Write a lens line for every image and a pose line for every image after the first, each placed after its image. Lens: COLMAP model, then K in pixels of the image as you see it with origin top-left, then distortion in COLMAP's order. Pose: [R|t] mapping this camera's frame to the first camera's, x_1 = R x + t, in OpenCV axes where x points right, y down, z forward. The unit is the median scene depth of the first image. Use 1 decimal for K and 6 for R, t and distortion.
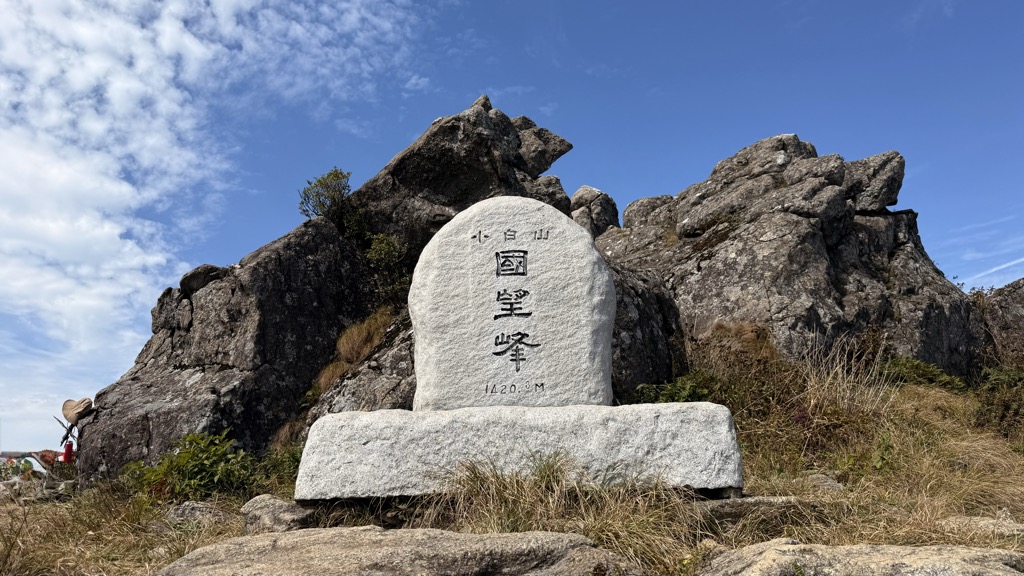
lens RADIAL K [[713.6, 0, 512.0], [0, 713.6, 288.0], [0, 0, 1]] dist [0.150905, -0.308060]
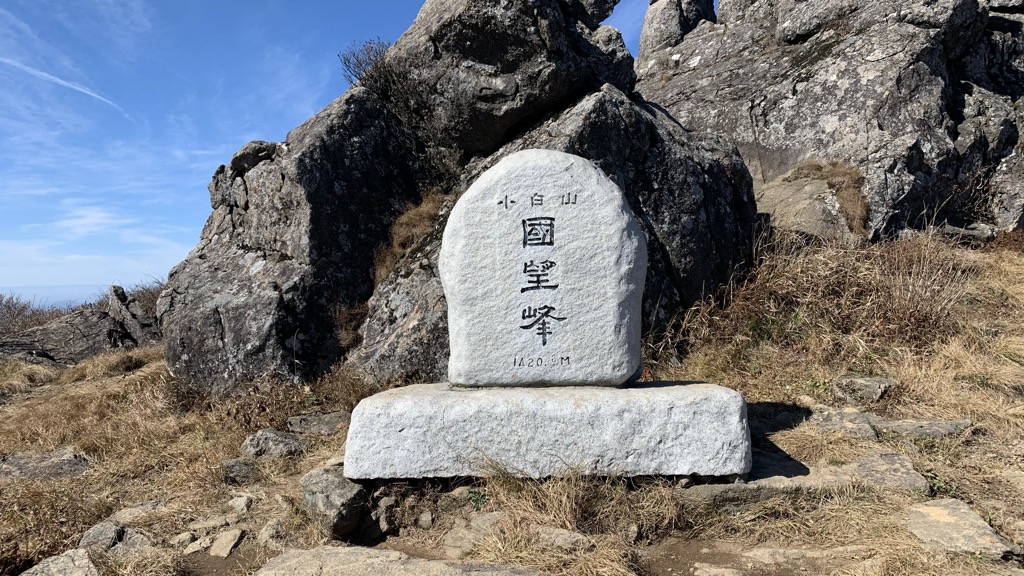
lens RADIAL K [[782.1, 0, 524.0], [0, 782.1, 285.6], [0, 0, 1]] dist [0.070431, -0.114033]
pose [[0.994615, -0.010052, -0.103150, 0.050748], [0.039173, 0.957913, 0.284374, -0.152457], [0.095950, -0.286884, 0.953148, -0.028189]]
